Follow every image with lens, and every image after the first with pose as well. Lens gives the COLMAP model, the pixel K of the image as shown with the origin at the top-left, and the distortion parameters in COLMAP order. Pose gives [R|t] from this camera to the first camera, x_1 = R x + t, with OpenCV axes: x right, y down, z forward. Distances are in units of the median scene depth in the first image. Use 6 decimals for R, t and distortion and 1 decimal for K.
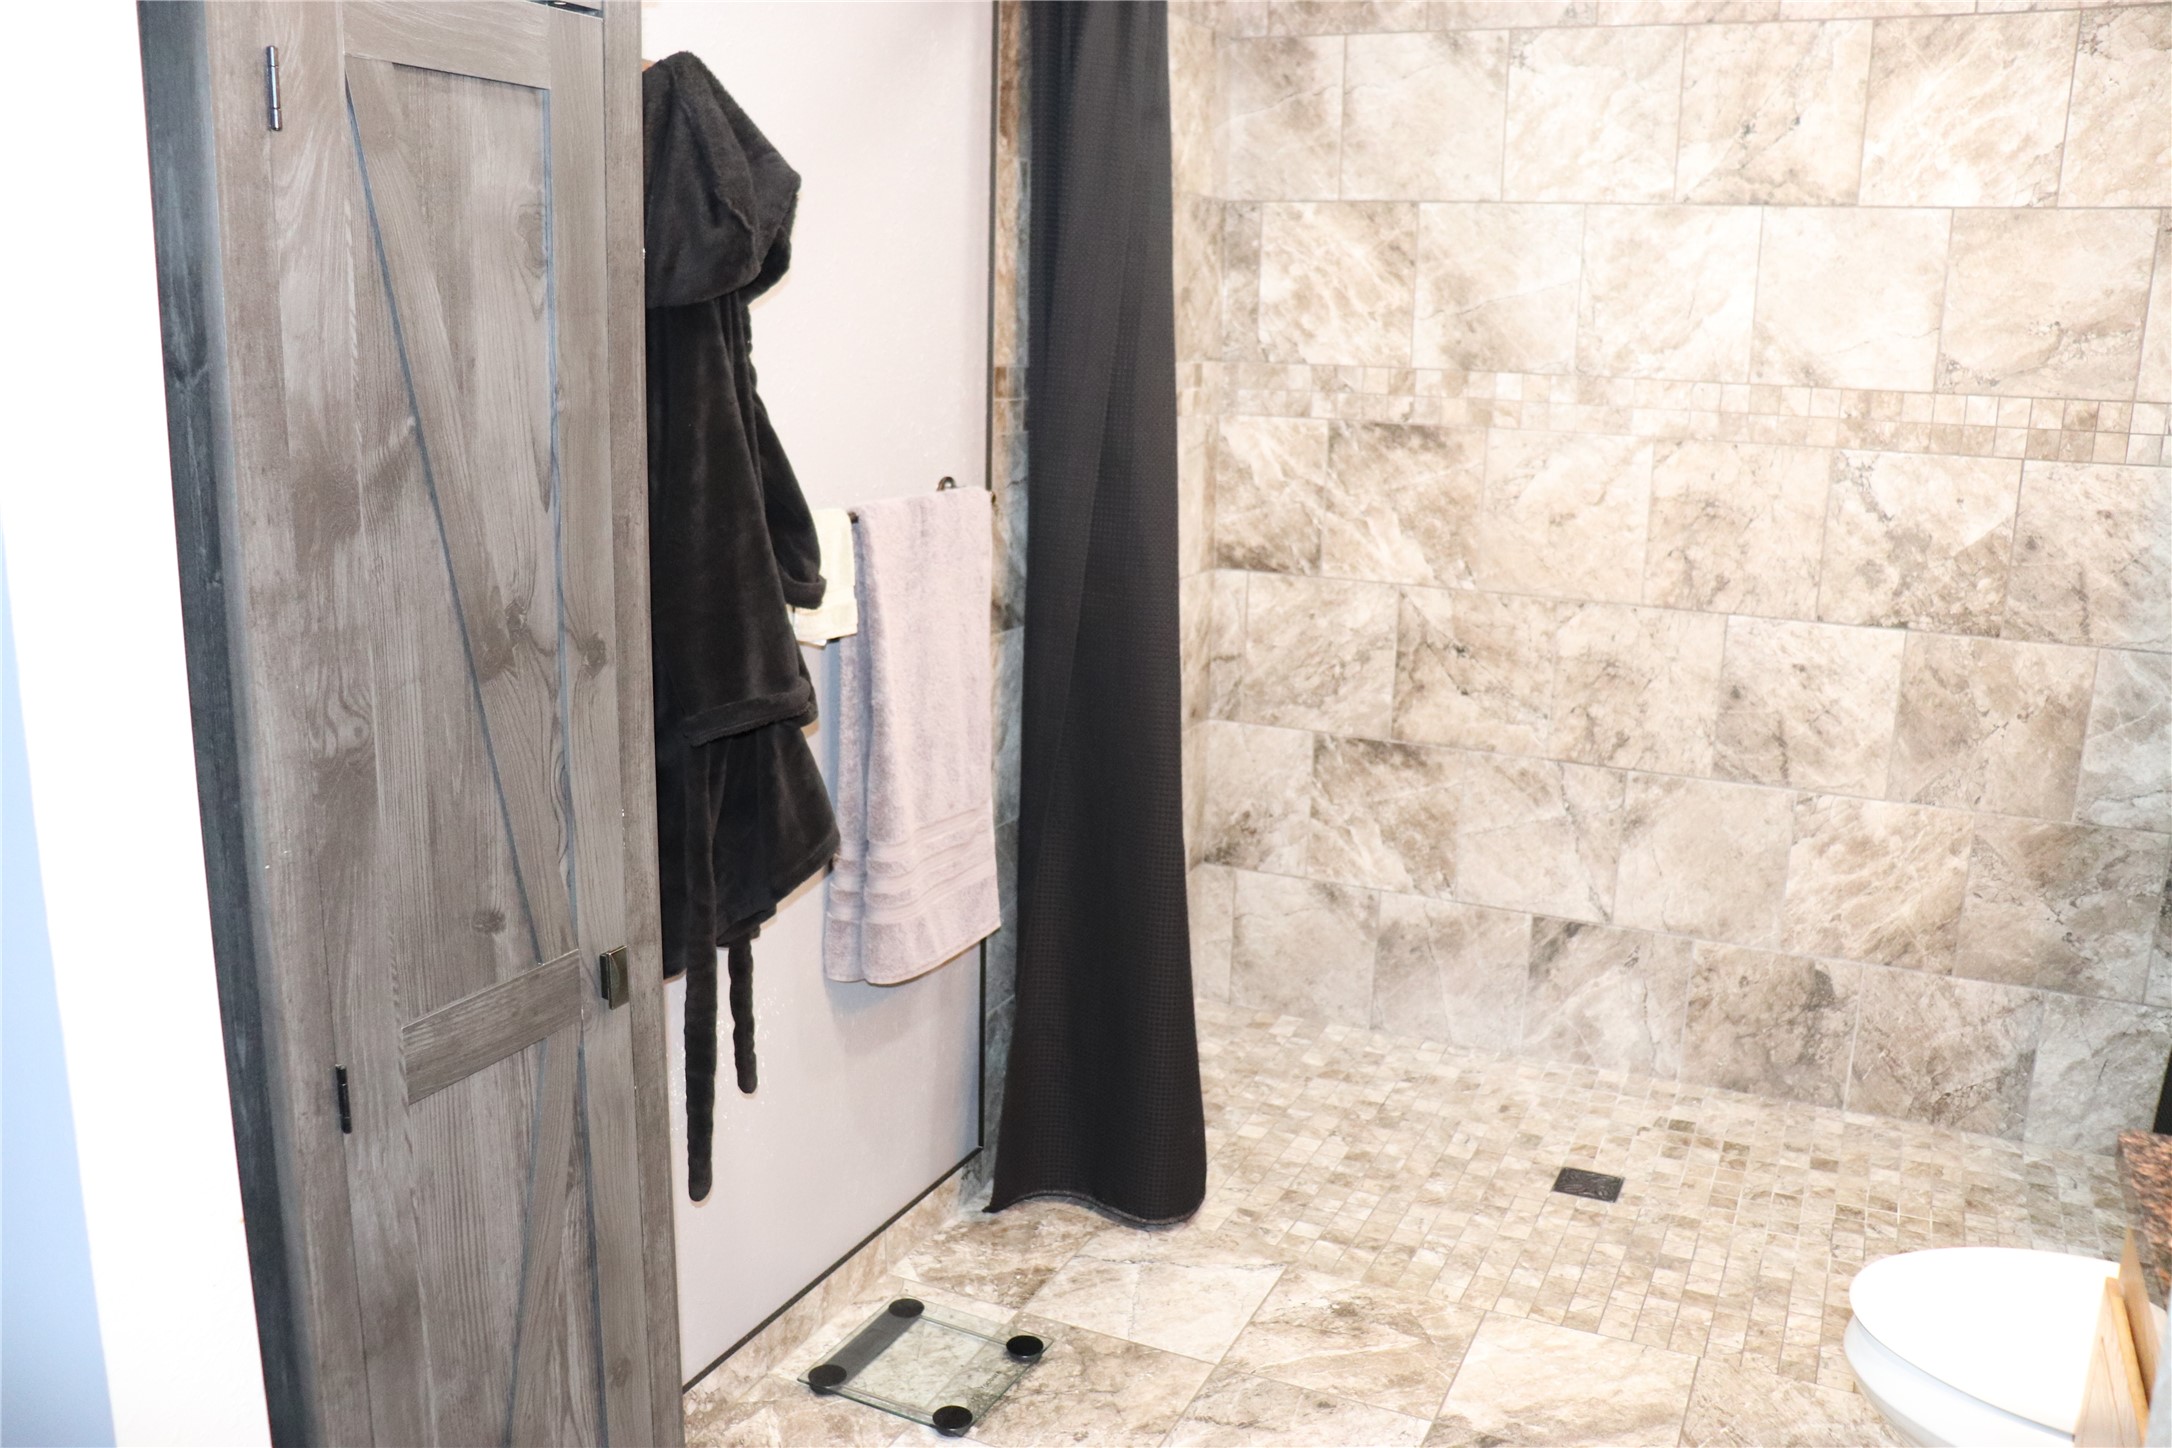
lens RADIAL K [[1797.4, 0, 1080.5], [0, 1797.4, 730.8], [0, 0, 1]] dist [-0.175431, 0.167251]
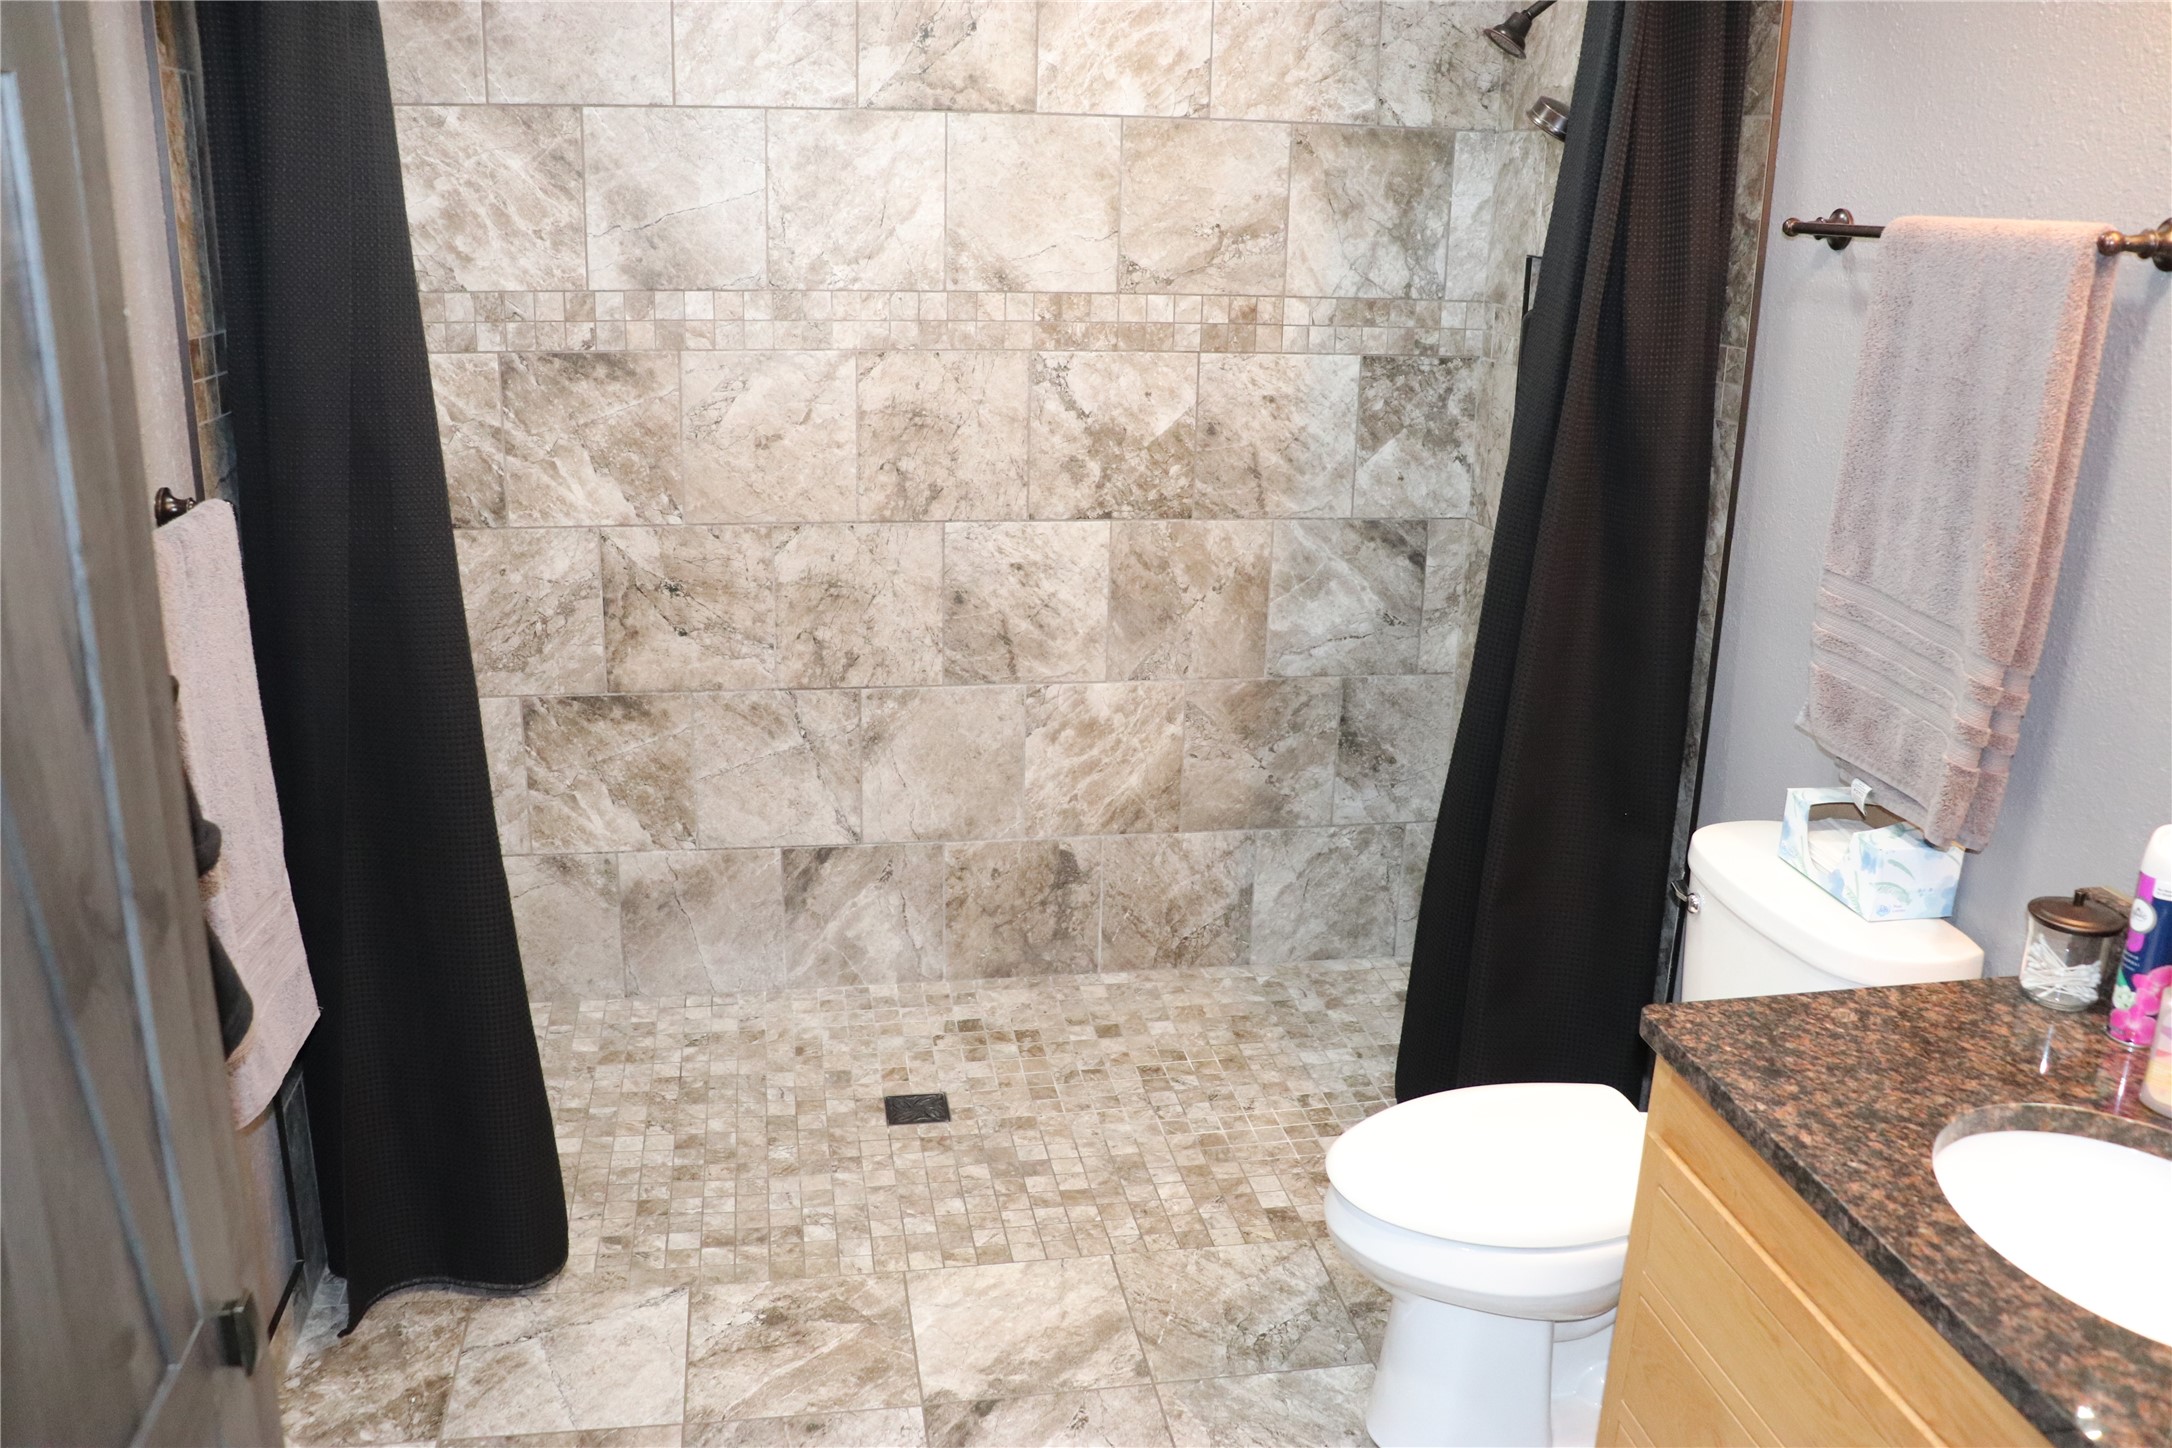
lens RADIAL K [[1797.4, 0, 1075.2], [0, 1797.4, 735.6], [0, 0, 1]] dist [-0.175431, 0.167251]
pose [[0.818289, -0.173193, 0.548094, -0.156865], [0.122068, 0.984137, 0.128735, -0.071364], [-0.561696, -0.038438, 0.826451, 0.114054]]
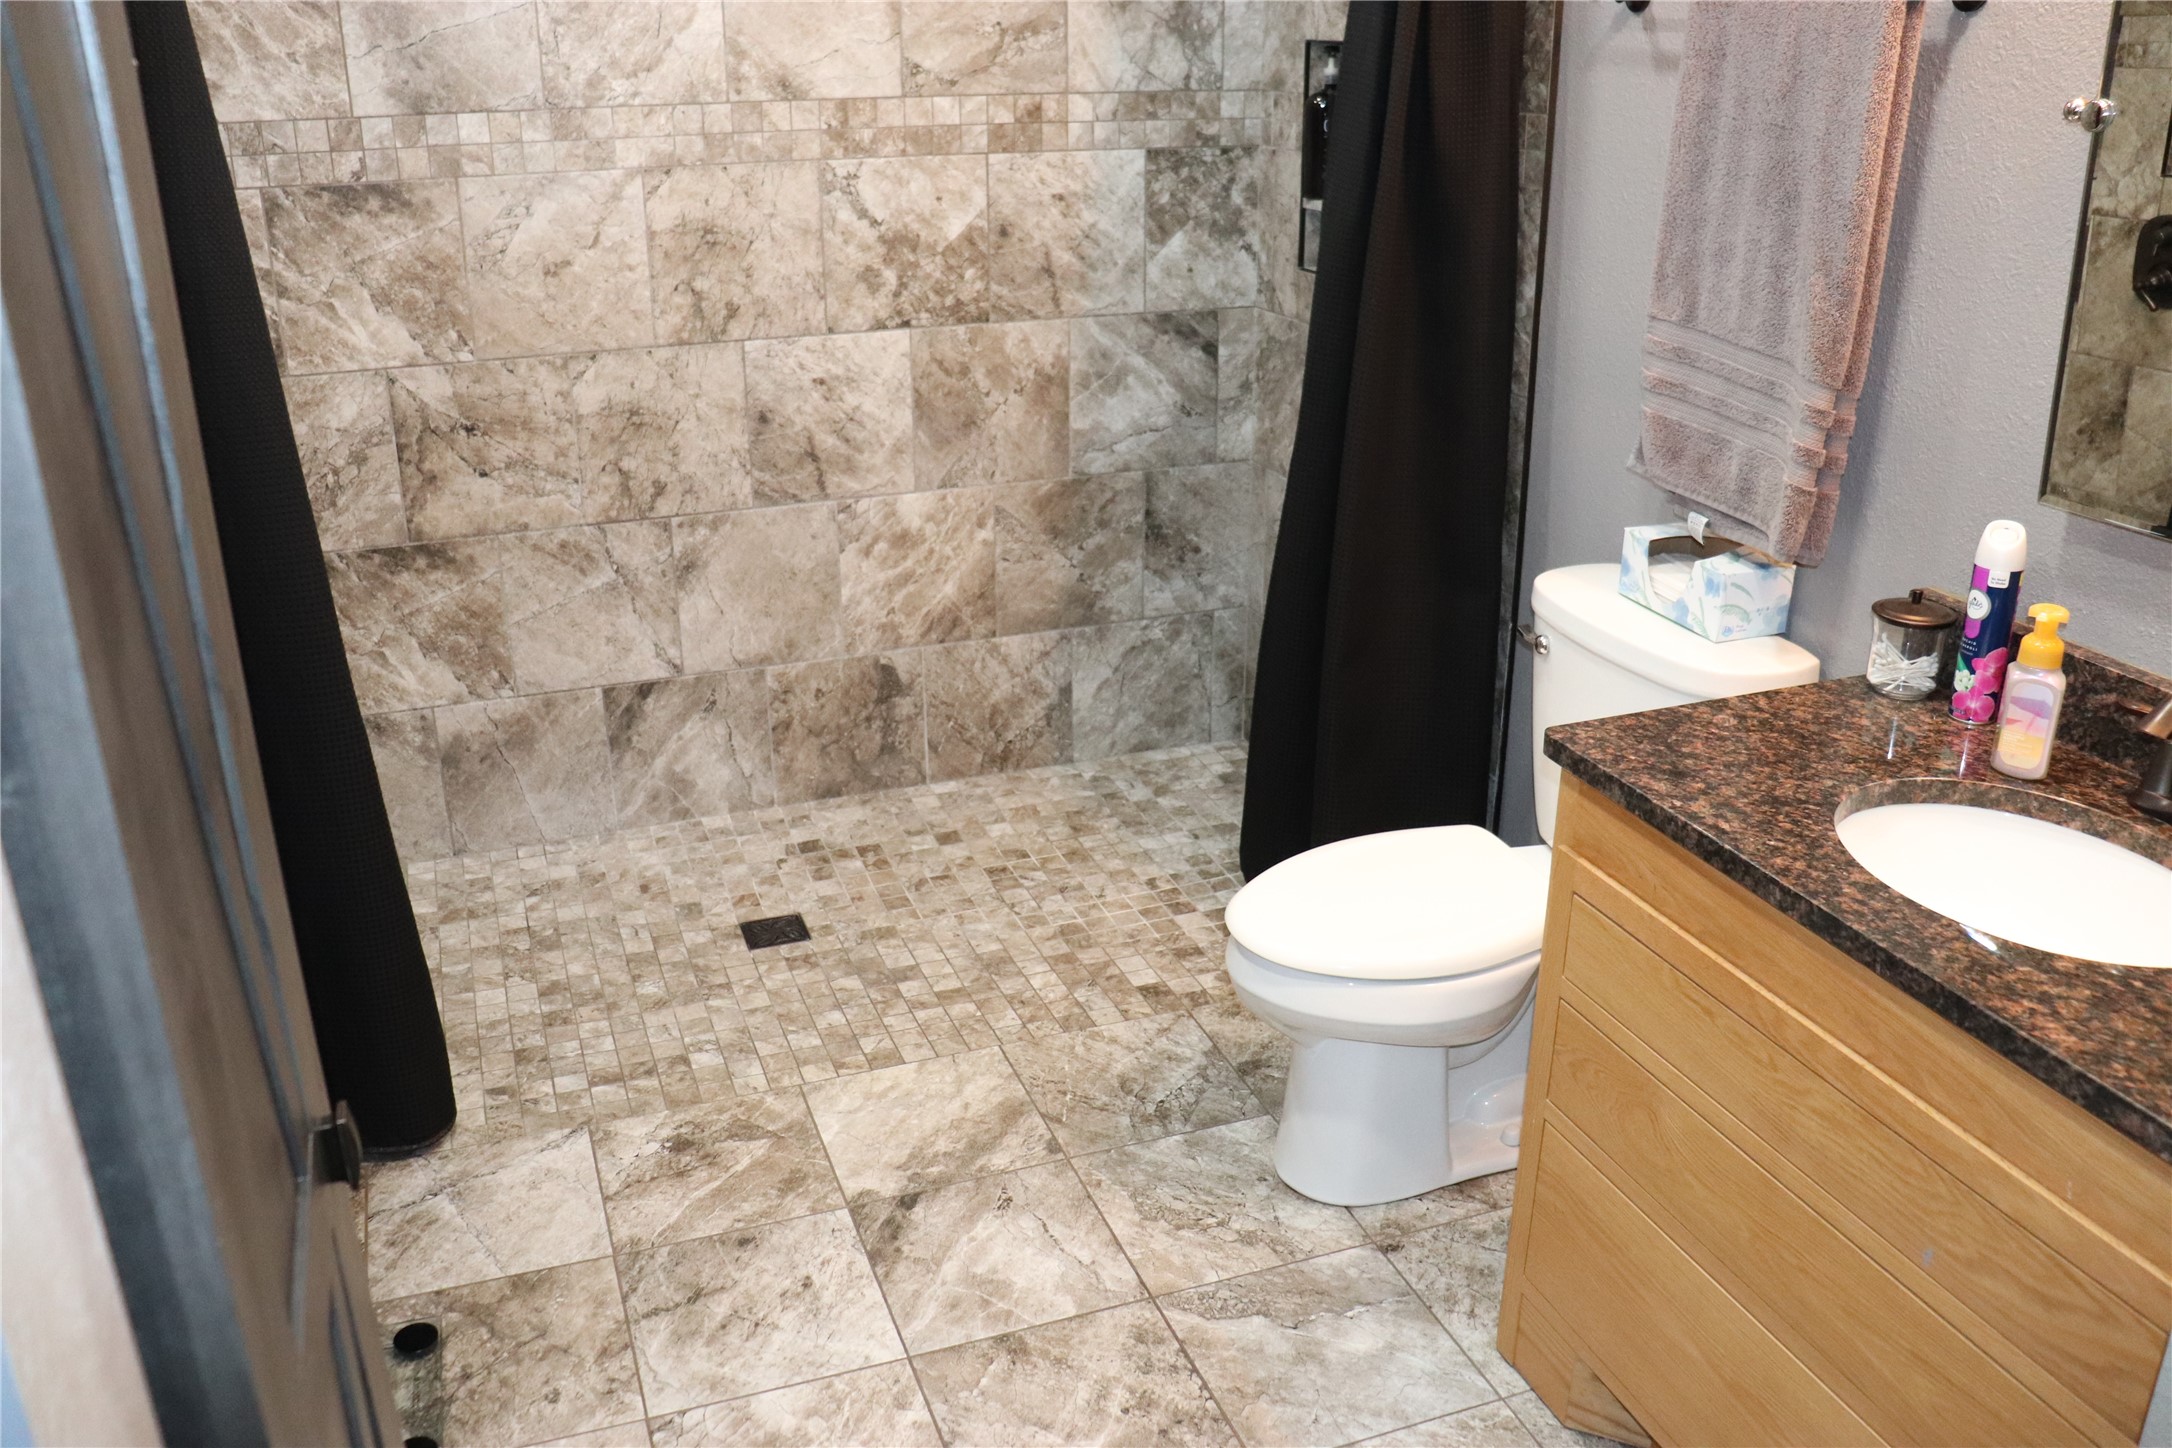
lens RADIAL K [[1797.4, 0, 1074.0], [0, 1797.4, 725.0], [0, 0, 1]] dist [-0.175431, 0.167251]
pose [[0.700973, -0.288433, 0.652260, -0.219945], [0.176993, 0.956314, 0.232676, -0.060909], [-0.690876, -0.047654, 0.721401, 0.150558]]
